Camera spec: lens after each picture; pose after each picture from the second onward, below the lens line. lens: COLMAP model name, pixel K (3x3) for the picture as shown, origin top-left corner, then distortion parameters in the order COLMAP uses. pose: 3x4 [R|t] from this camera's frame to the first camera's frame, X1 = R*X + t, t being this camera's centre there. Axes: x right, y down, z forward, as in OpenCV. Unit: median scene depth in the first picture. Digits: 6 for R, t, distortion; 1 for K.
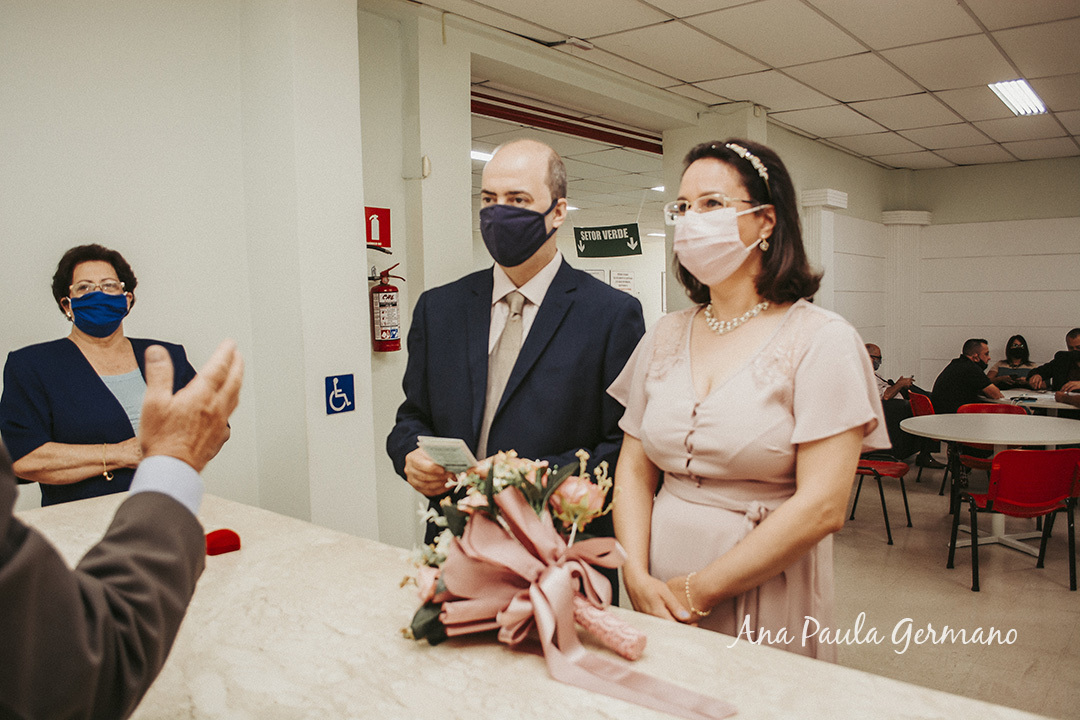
lens RADIAL K [[858.7, 0, 540.0], [0, 858.7, 360.0], [0, 0, 1]] dist [-0.076784, 0.003818]
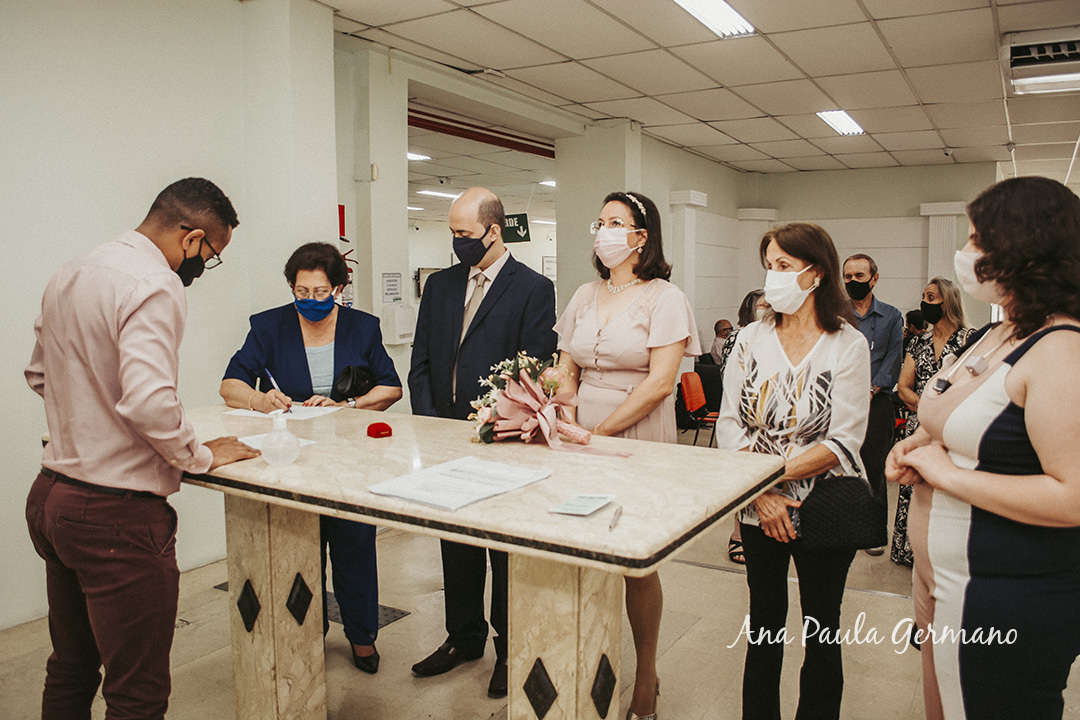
lens RADIAL K [[858.7, 0, 540.0], [0, 858.7, 360.0], [0, 0, 1]] dist [-0.076784, 0.003818]
pose [[0.989231, -0.000158, 0.146363, -0.078298], [-0.002782, 0.999799, 0.019878, 0.022789], [-0.146337, -0.020071, 0.989031, -0.274242]]
